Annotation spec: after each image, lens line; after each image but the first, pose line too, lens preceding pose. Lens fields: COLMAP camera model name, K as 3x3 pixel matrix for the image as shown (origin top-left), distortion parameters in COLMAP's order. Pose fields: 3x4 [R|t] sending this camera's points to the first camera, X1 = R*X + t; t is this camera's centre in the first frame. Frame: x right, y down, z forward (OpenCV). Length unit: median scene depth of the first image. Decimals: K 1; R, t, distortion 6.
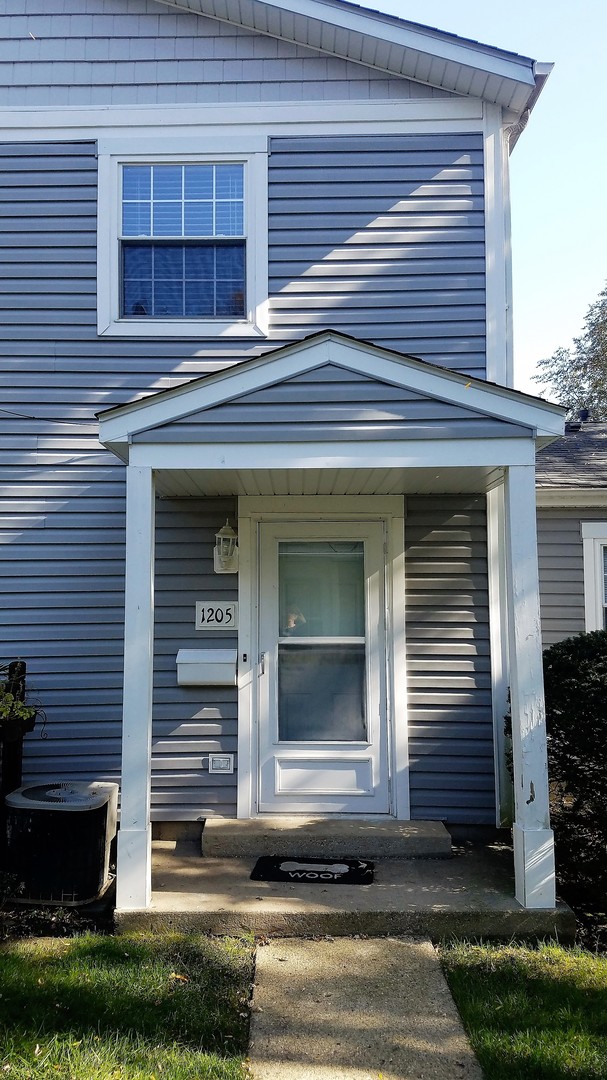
lens RADIAL K [[797.8, 0, 307.7], [0, 797.8, 535.3], [0, 0, 1]] dist [0.110744, -0.051455]
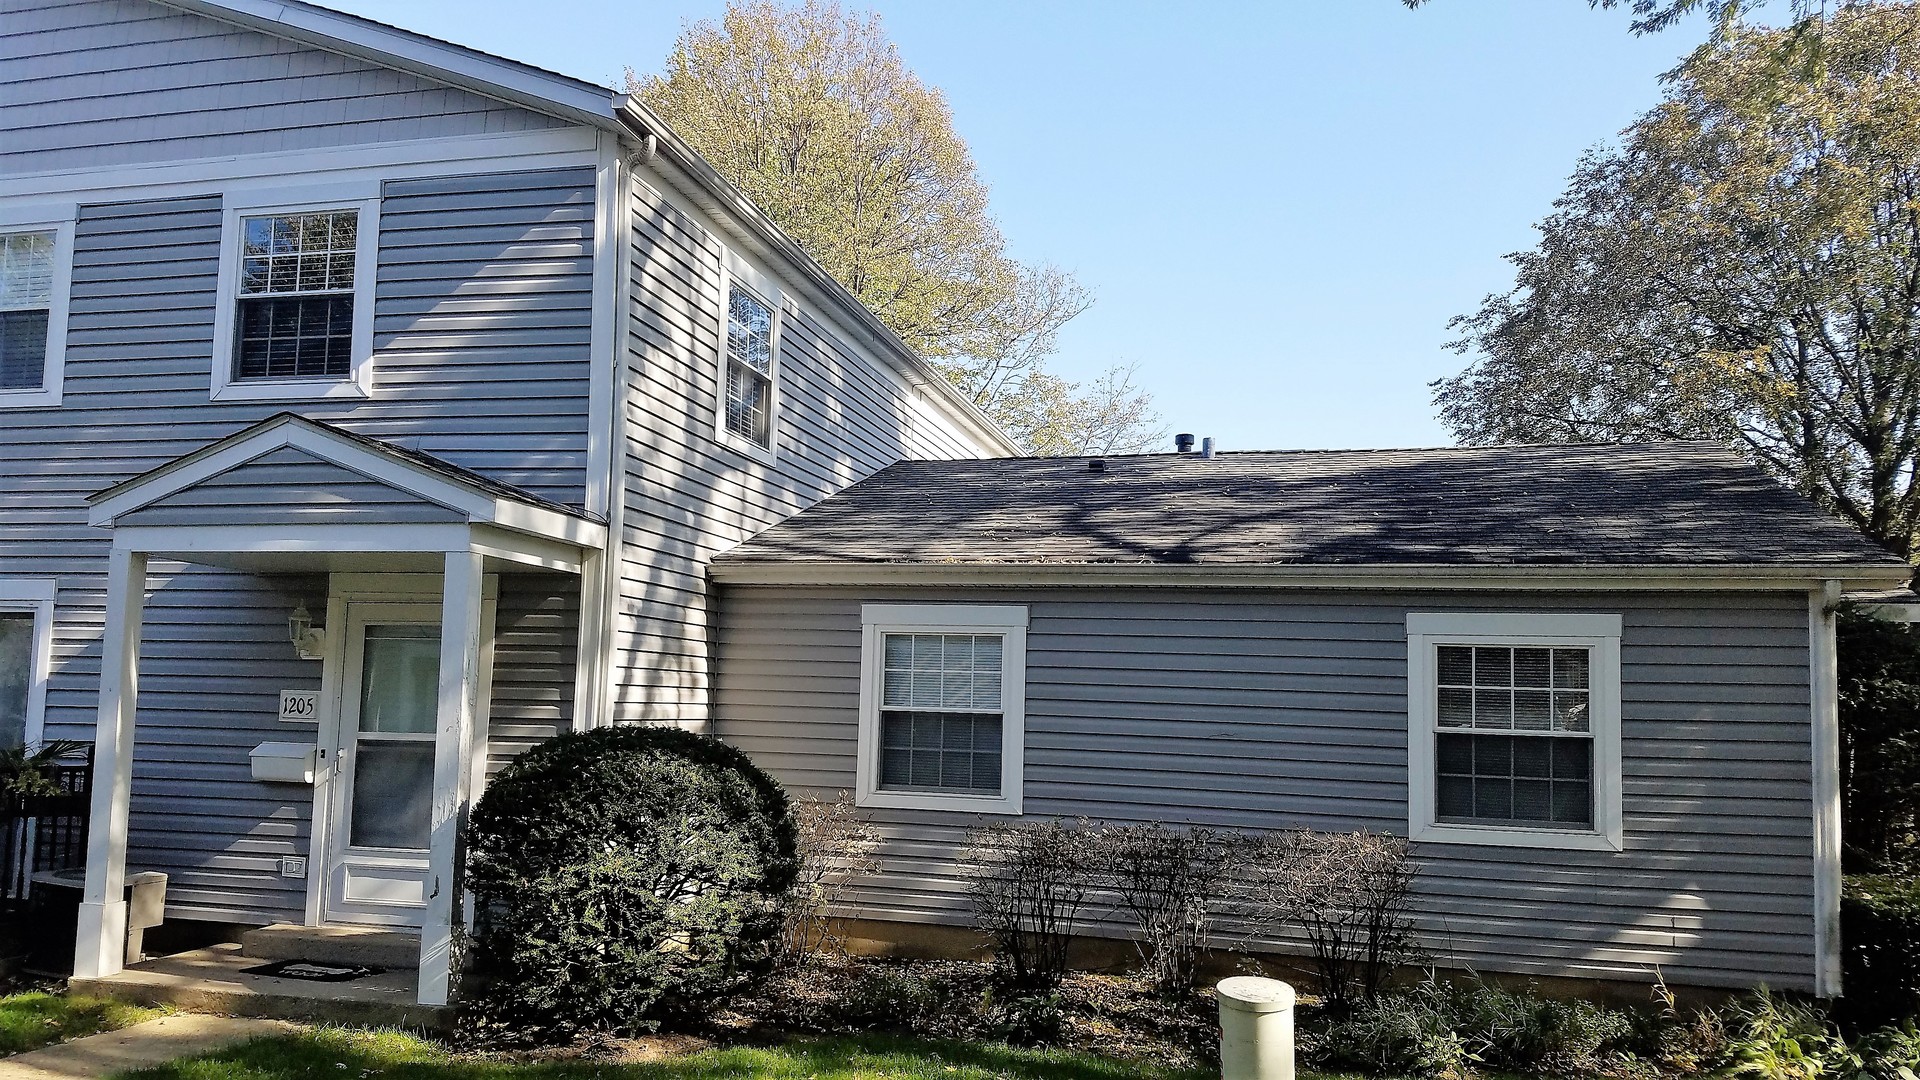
lens RADIAL K [[1418.4, 0, 930.1], [0, 1418.4, 582.6], [0, 0, 1]] dist [0.110744, -0.051455]
pose [[0.967293, 0.008780, -0.253508, 0.993605], [-0.013836, 0.999739, -0.018167, -0.019802], [0.253282, 0.021081, 0.967163, -0.413321]]
